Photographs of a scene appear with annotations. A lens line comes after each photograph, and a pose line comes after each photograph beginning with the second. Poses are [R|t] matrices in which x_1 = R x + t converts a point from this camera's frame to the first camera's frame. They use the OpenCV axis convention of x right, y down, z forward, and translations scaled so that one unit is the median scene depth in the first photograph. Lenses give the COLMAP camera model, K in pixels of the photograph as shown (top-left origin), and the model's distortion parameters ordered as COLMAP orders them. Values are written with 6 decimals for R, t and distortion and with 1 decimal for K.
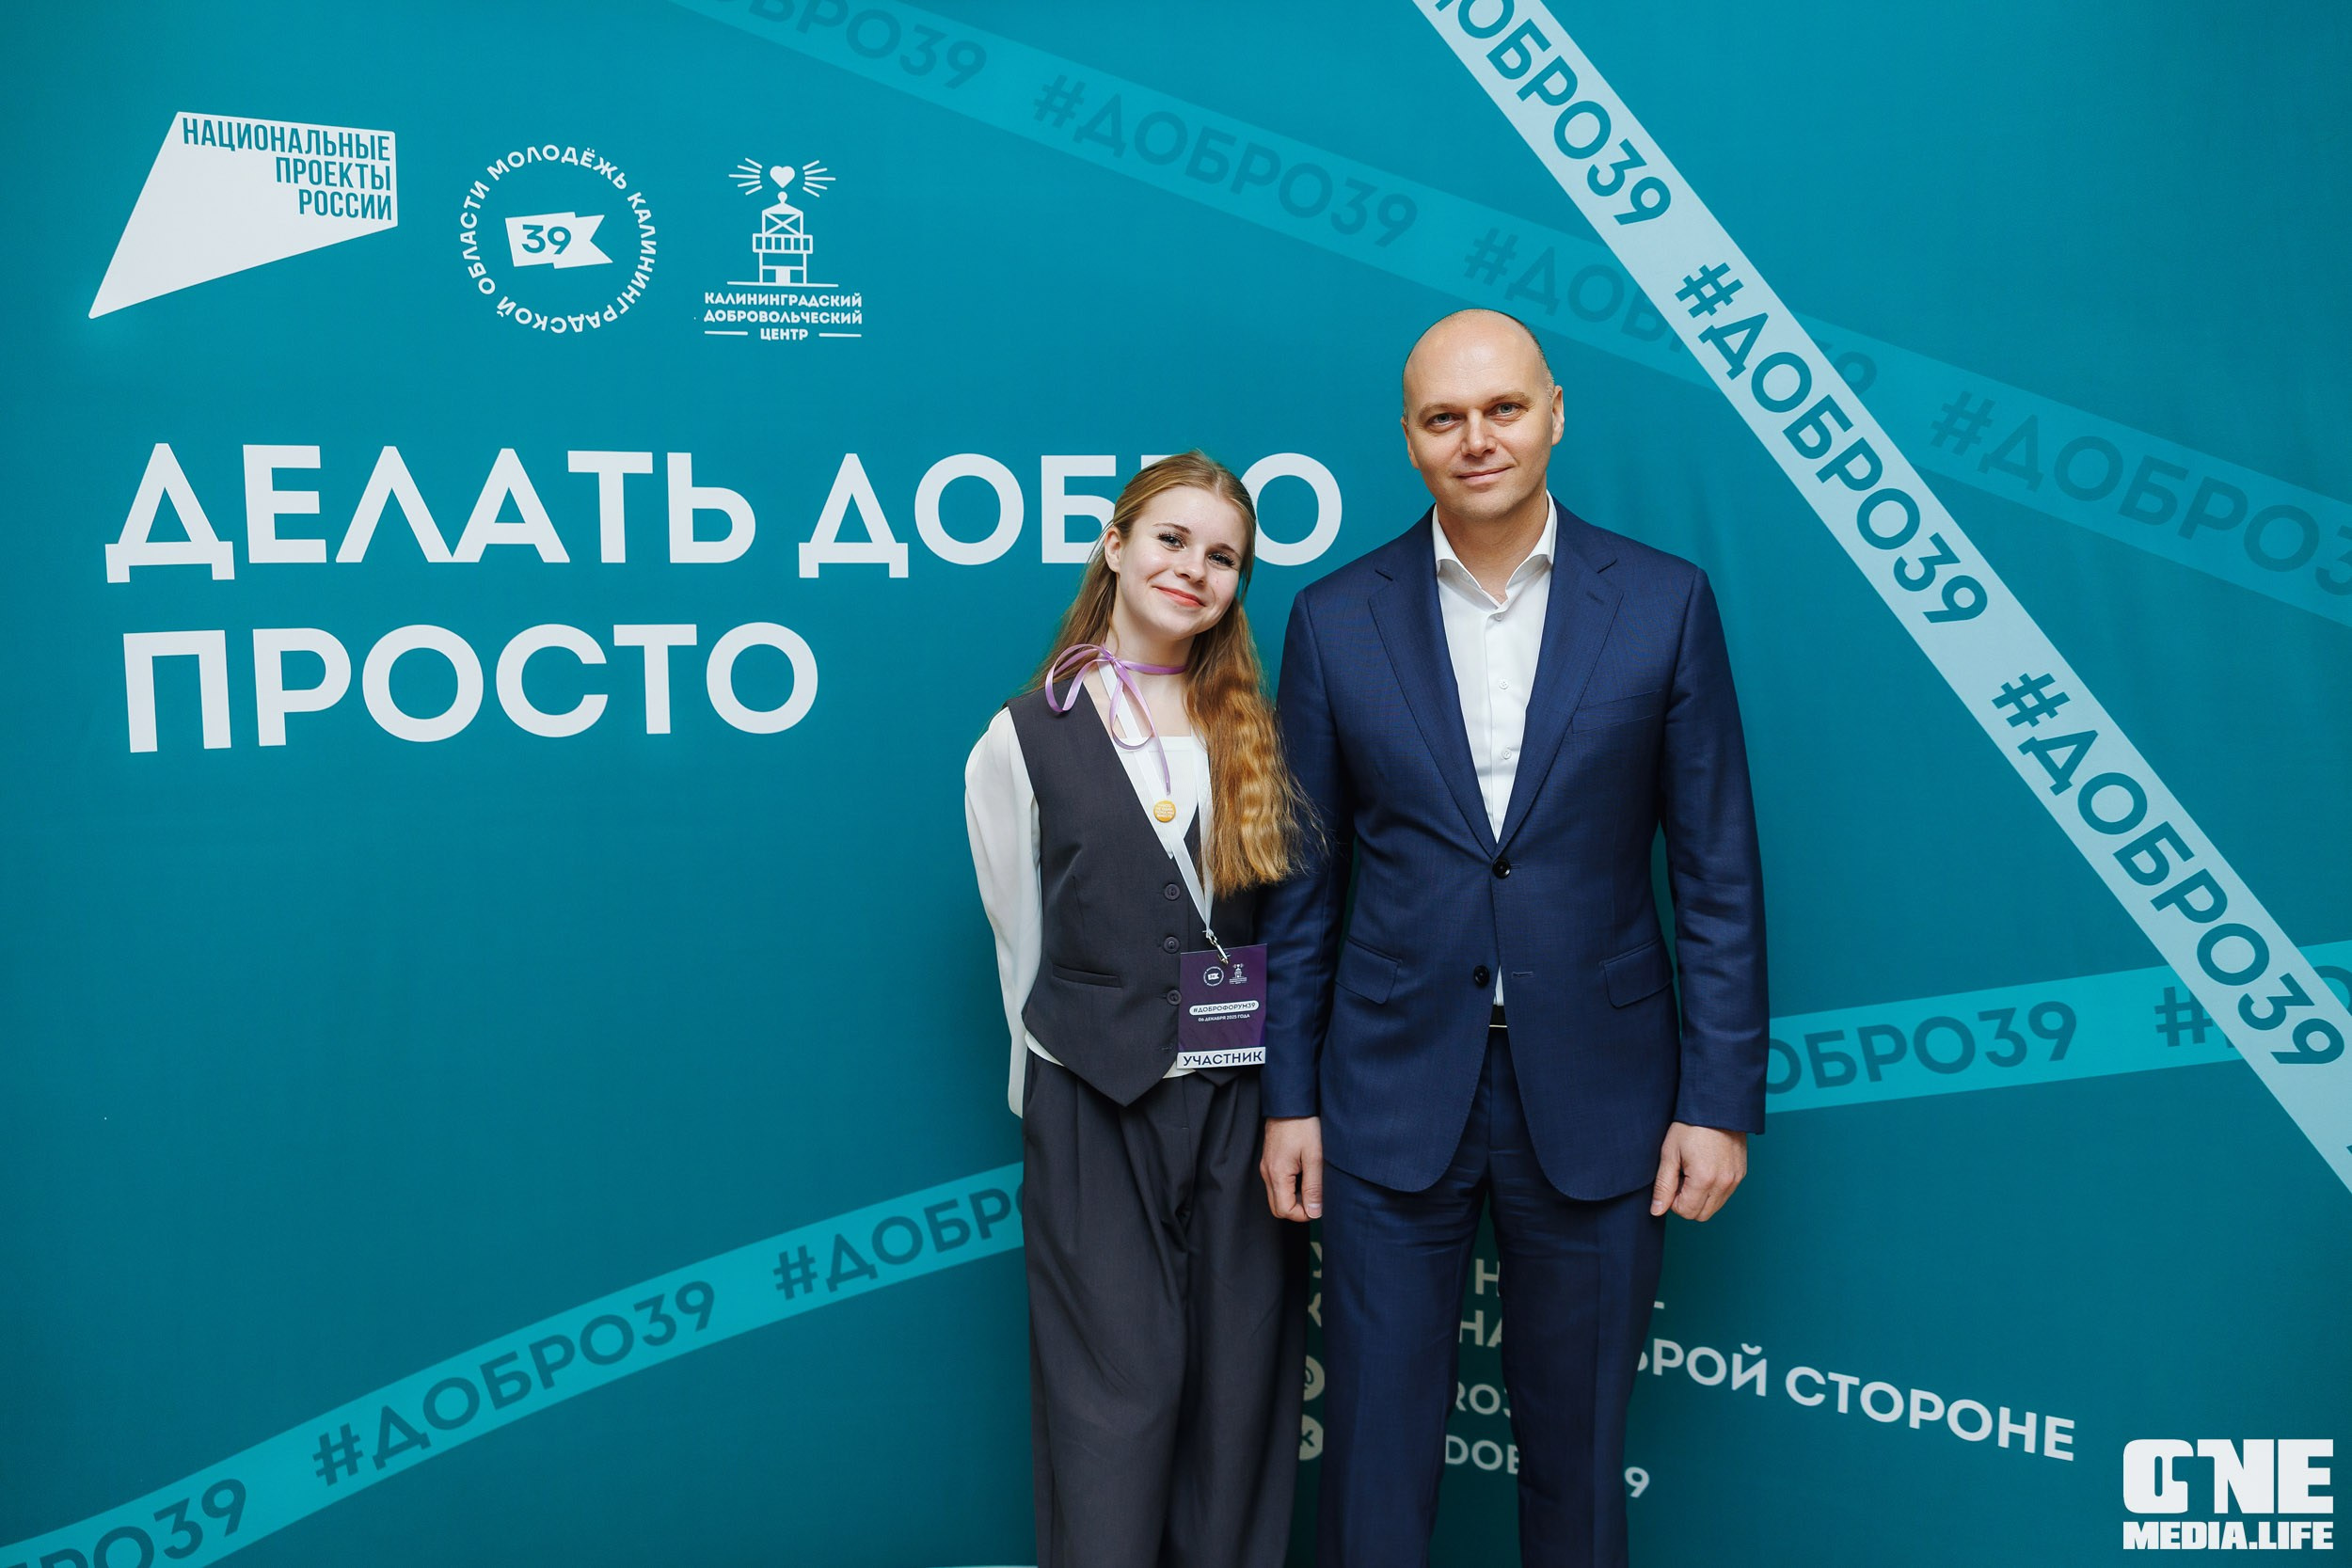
lens RADIAL K [[2130.6, 0, 1153.8], [0, 2130.6, 777.2], [0, 0, 1]] dist [-0.012256, -0.004438]
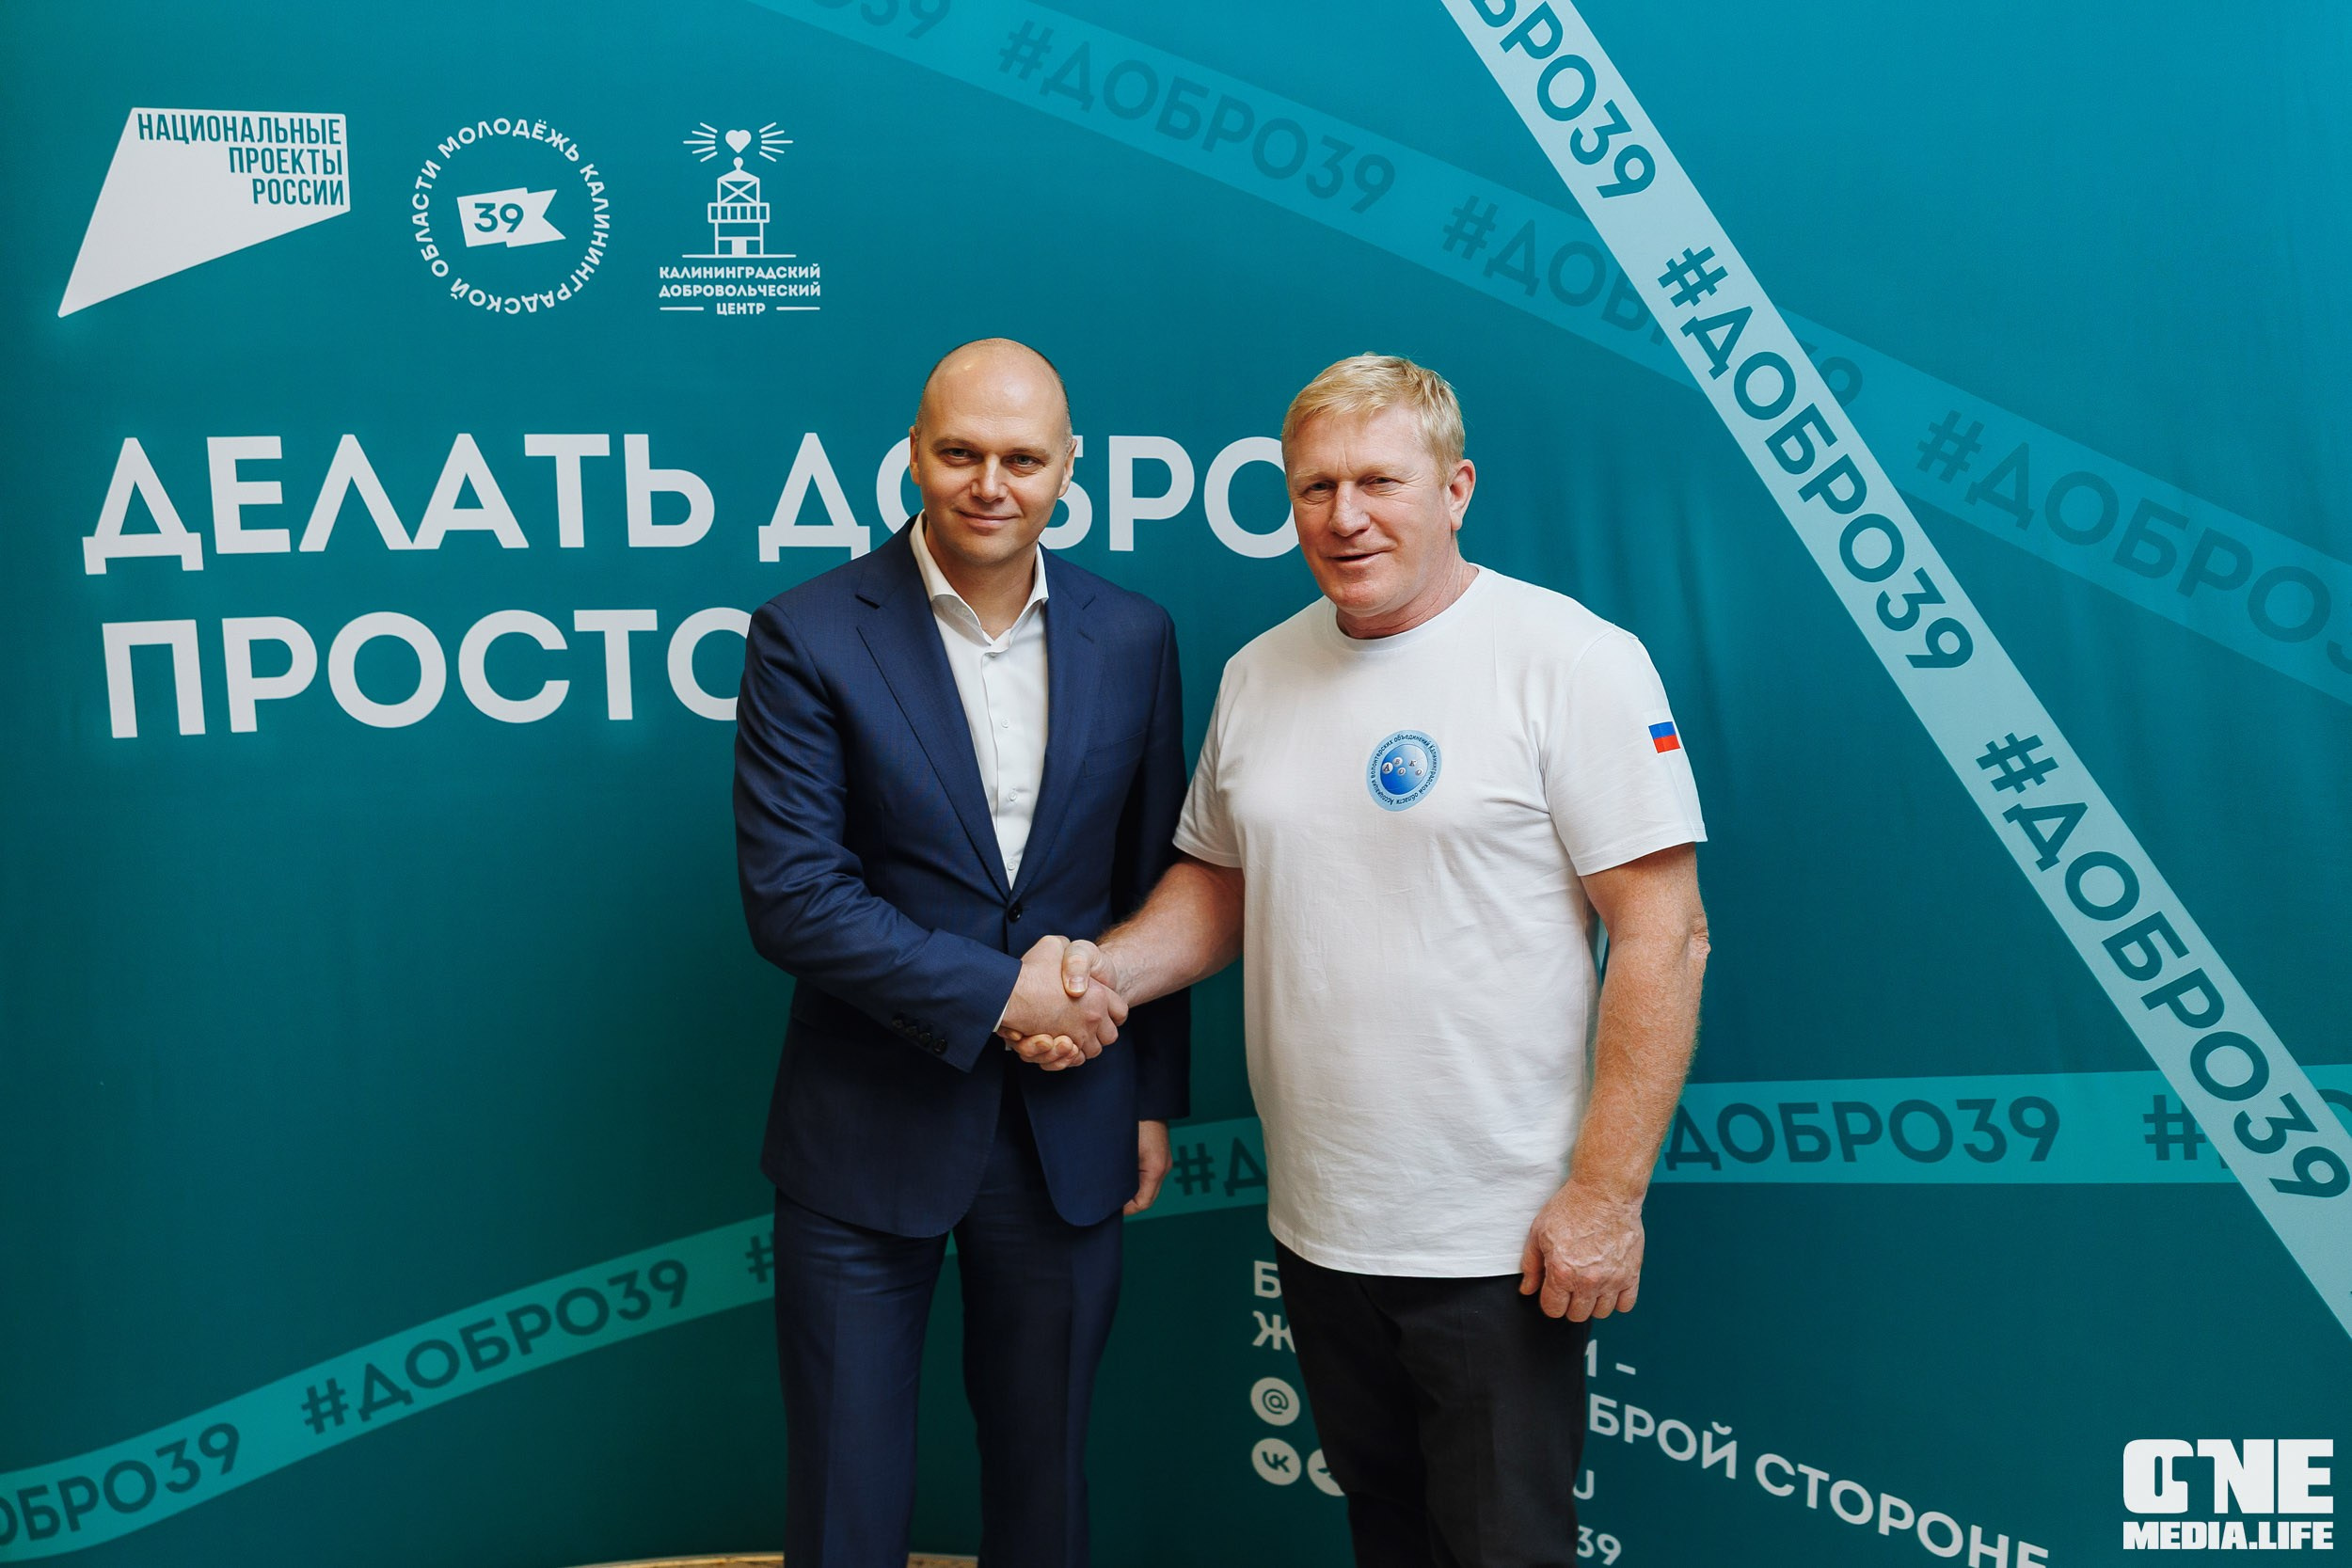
lens RADIAL K [[2395.9, 0, 1137.0], [0, 2395.9, 758.9], [0, 0, 1]] dist [-0.004188, 0.000000]
pose [[0.979981, 0.033932, -0.196179, 0.230735], [-0.015195, 0.995242, 0.096238, -0.118324], [0.198512, -0.091331, 0.975834, -0.038521]]
